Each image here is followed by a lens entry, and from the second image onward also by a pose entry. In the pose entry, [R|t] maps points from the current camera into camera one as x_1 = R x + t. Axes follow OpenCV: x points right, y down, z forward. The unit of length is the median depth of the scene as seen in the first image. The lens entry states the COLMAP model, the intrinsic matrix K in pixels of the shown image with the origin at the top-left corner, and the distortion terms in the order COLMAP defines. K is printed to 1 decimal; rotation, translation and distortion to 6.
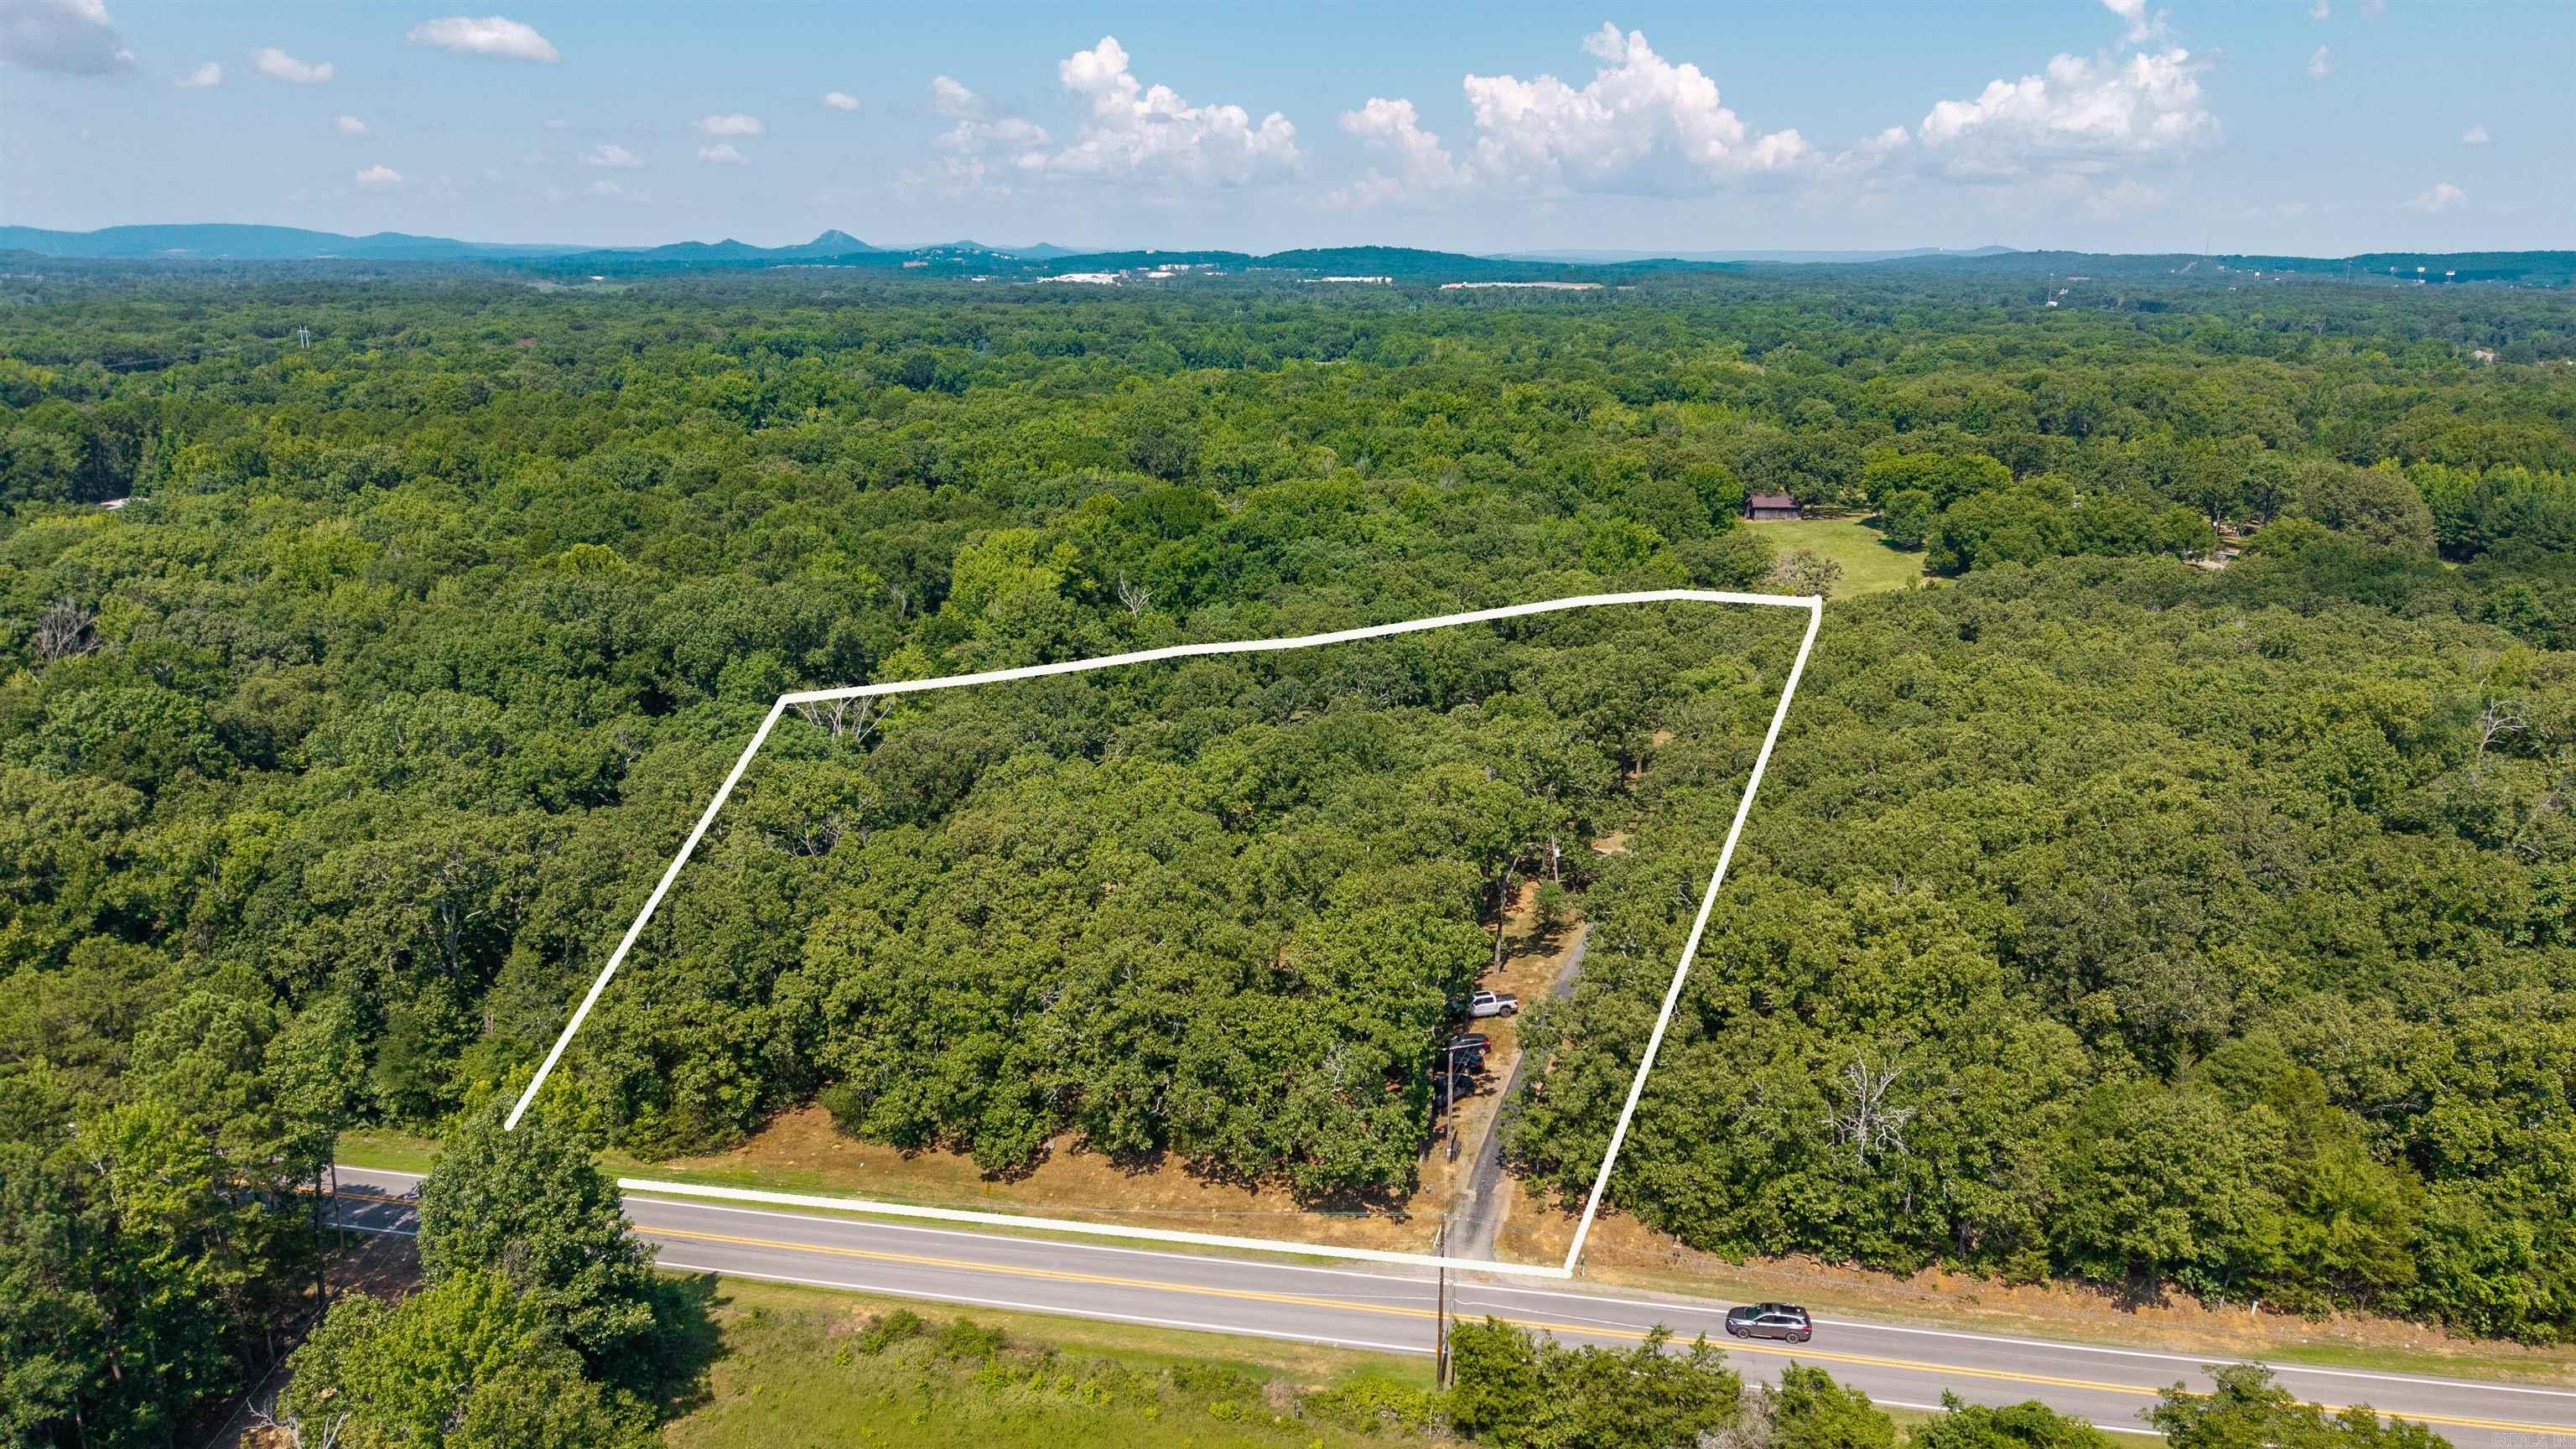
lens RADIAL K [[1700.4, 0, 1297.9], [0, 1700.4, 721.5], [0, 0, 1]] dist [0.020967, -0.018255]
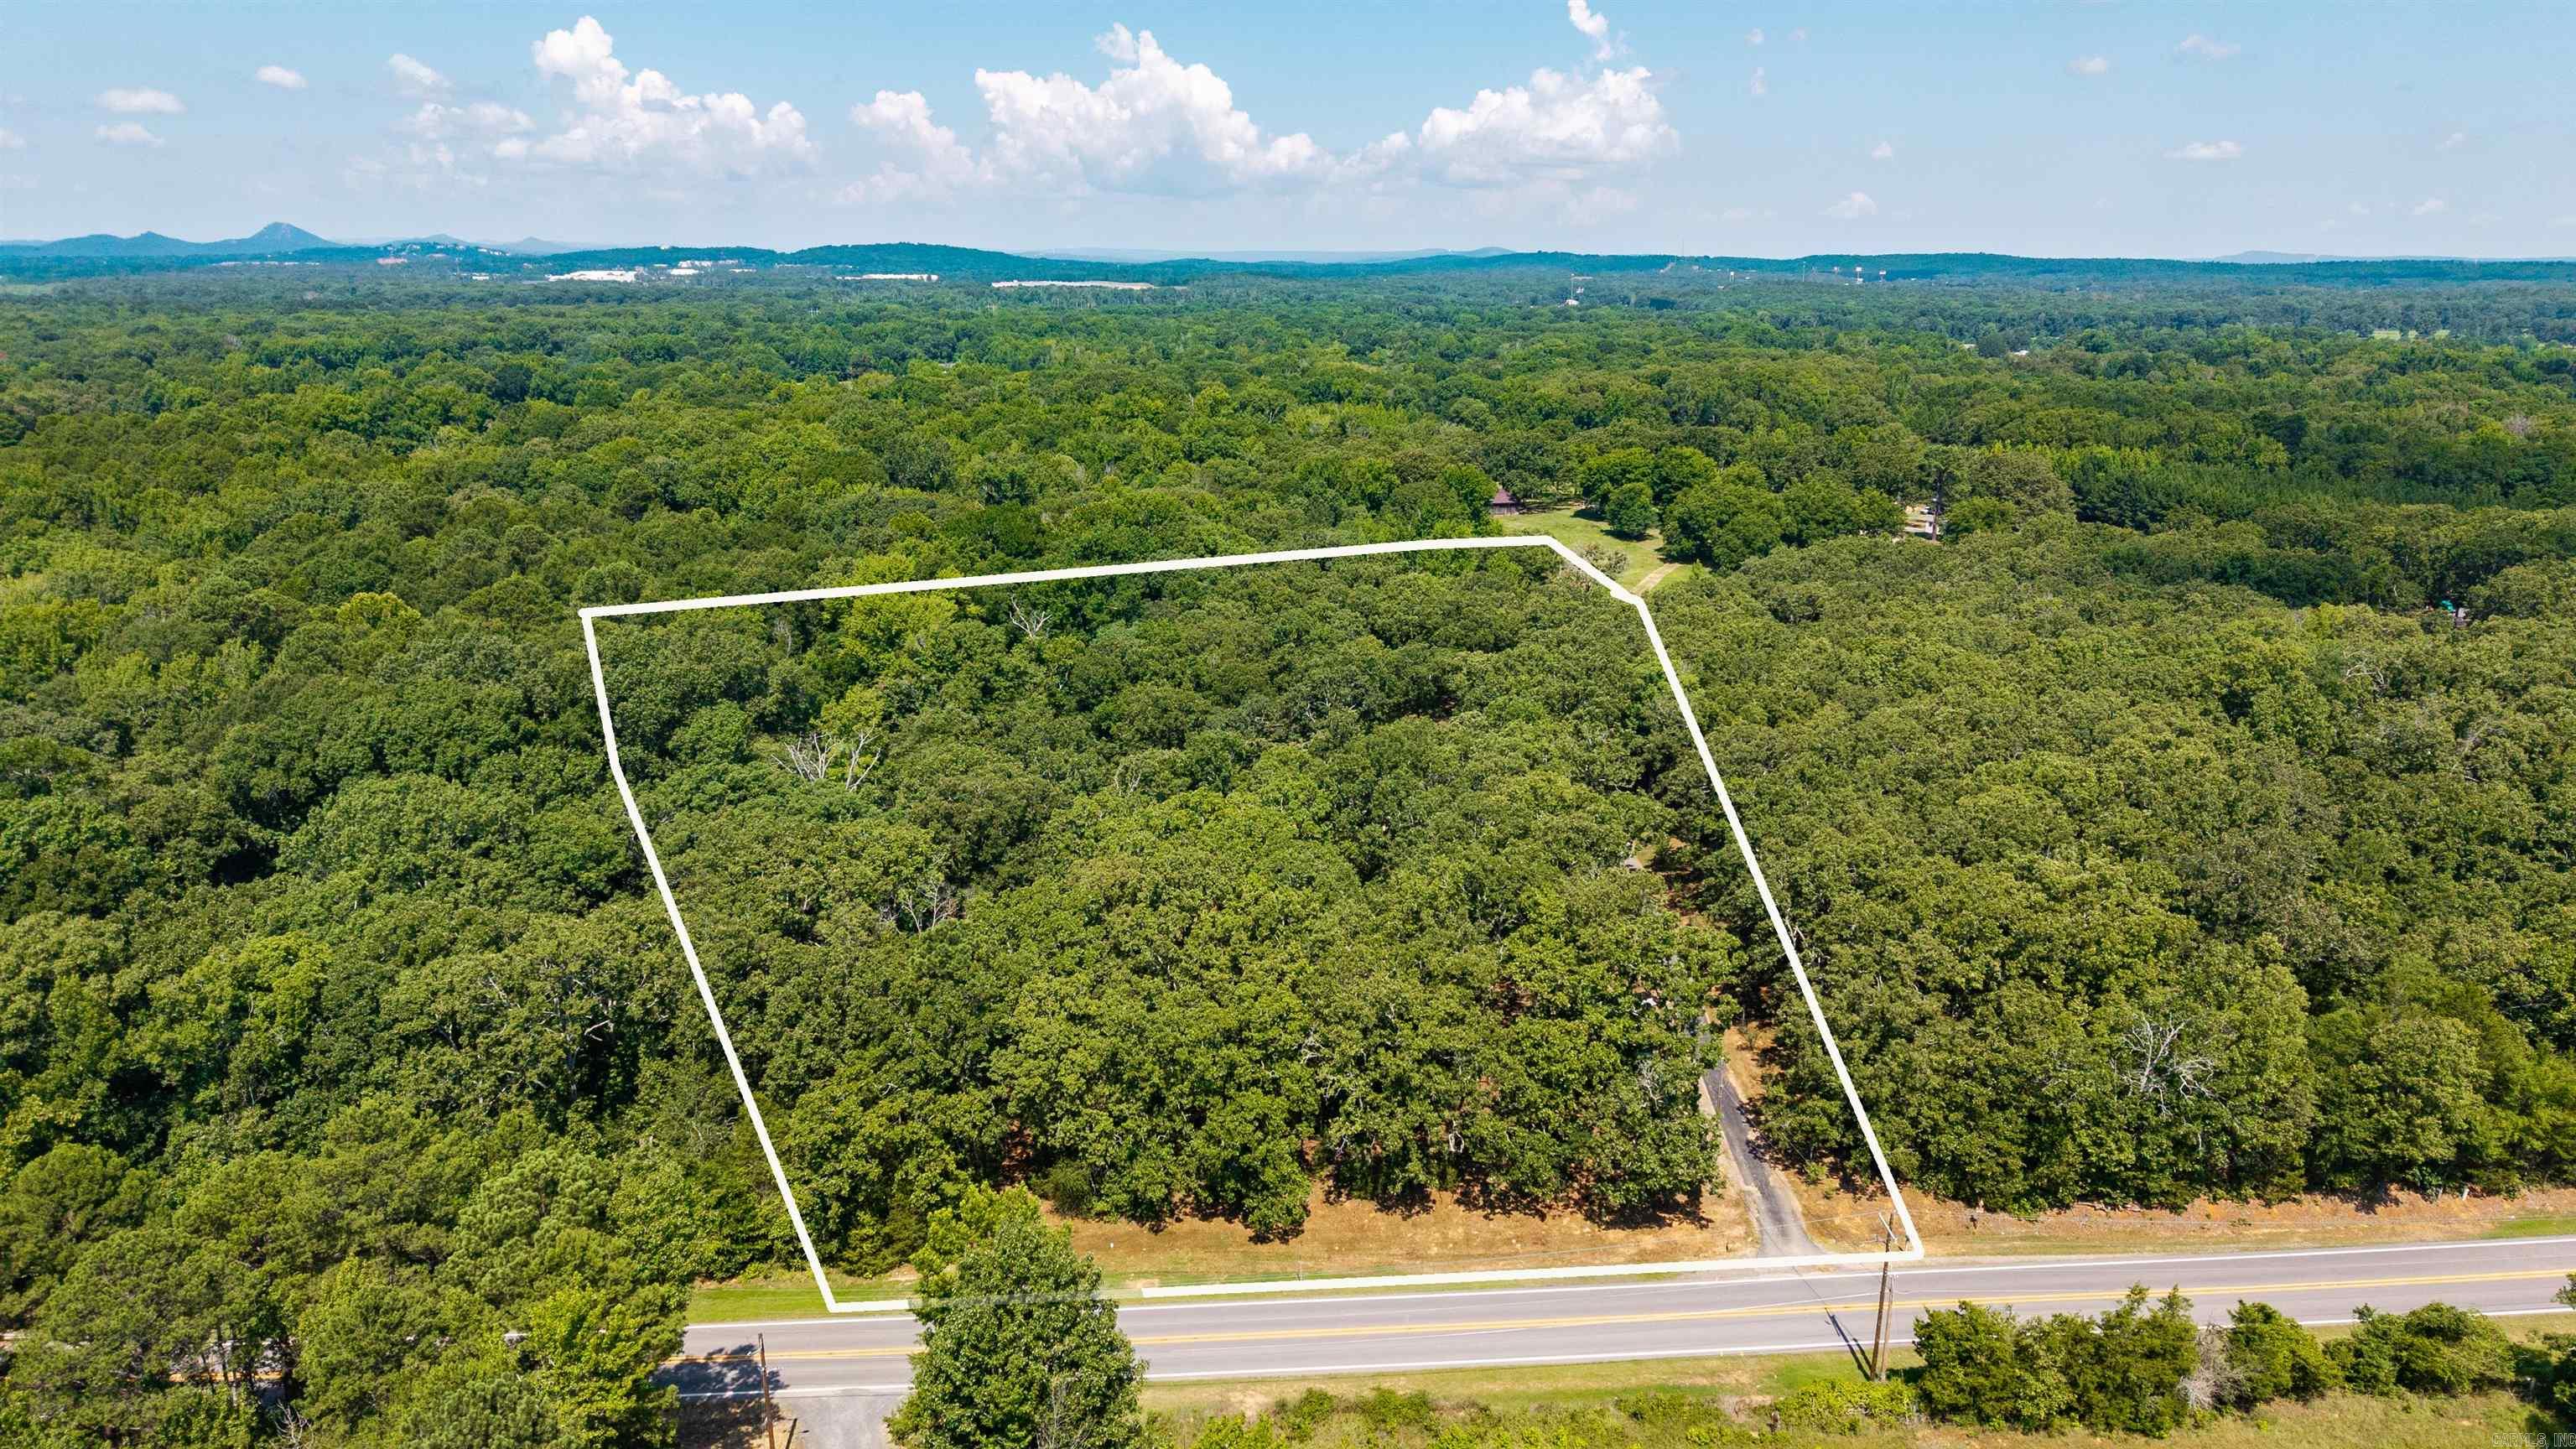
lens RADIAL K [[1700.4, 0, 1288.6], [0, 1700.4, 730.1], [0, 0, 1]] dist [0.020967, -0.018255]
pose [[0.965636, -0.067560, 0.250963, -0.113557], [0.066084, 0.997711, 0.014315, -0.009175], [-0.251356, 0.002762, 0.967891, 0.019688]]
